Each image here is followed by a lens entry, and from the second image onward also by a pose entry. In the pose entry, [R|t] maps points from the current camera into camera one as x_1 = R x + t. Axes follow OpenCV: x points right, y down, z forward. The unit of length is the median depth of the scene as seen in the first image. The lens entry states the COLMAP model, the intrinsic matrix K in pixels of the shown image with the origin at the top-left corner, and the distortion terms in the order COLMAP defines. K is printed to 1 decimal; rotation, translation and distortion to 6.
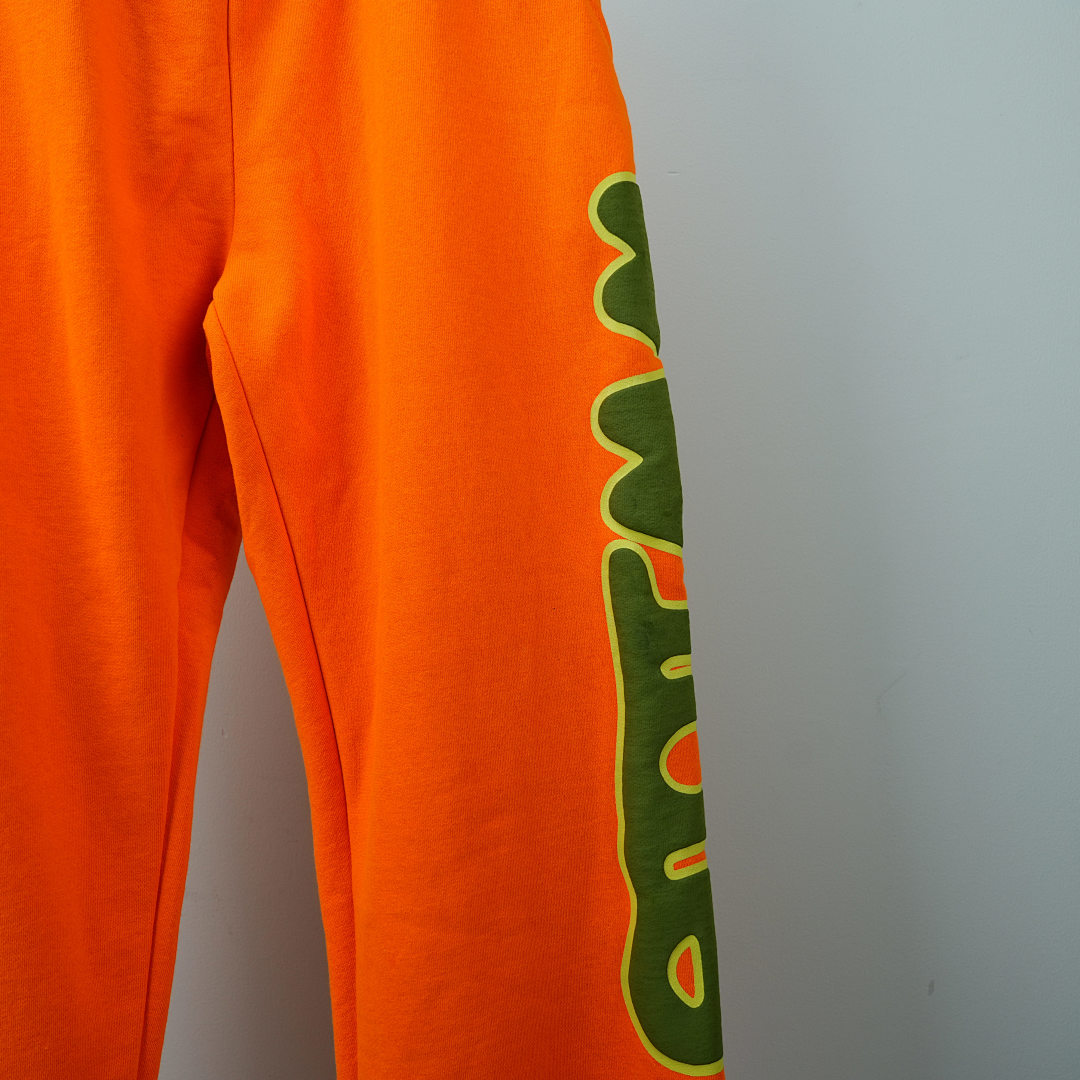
lens RADIAL K [[1081.7, 0, 535.6], [0, 1081.7, 542.4], [0, 0, 1]] dist [-0.020052, 0.000000]
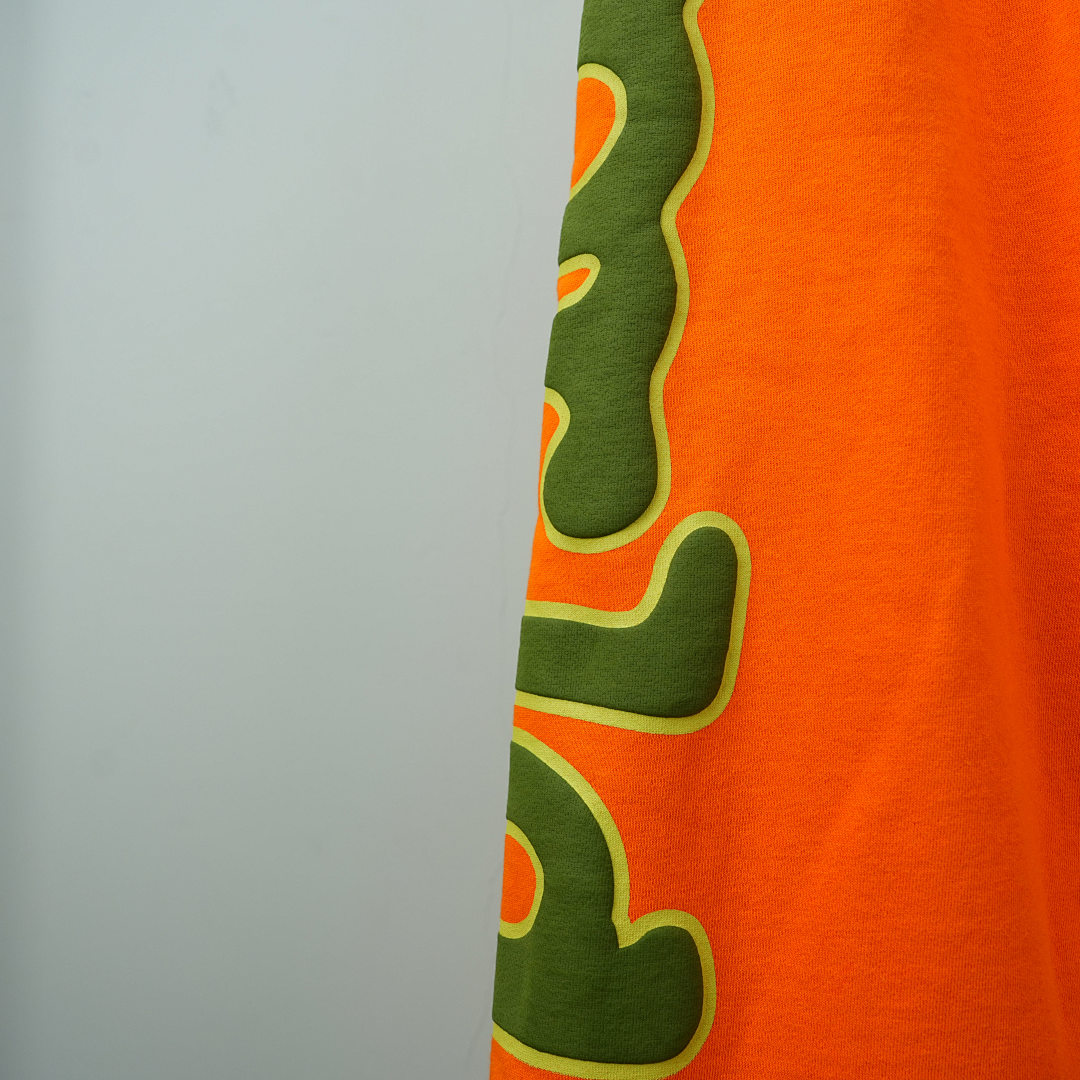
lens RADIAL K [[1200.0, 0, 537.0], [0, 1200.0, 536.9], [0, 0, 1]] dist [-0.002682, 0.000000]
pose [[0.960323, 0.039439, -0.276089, -0.499556], [-0.041978, 0.999113, -0.003293, 0.134954], [0.275714, 0.014752, 0.961126, 0.232733]]
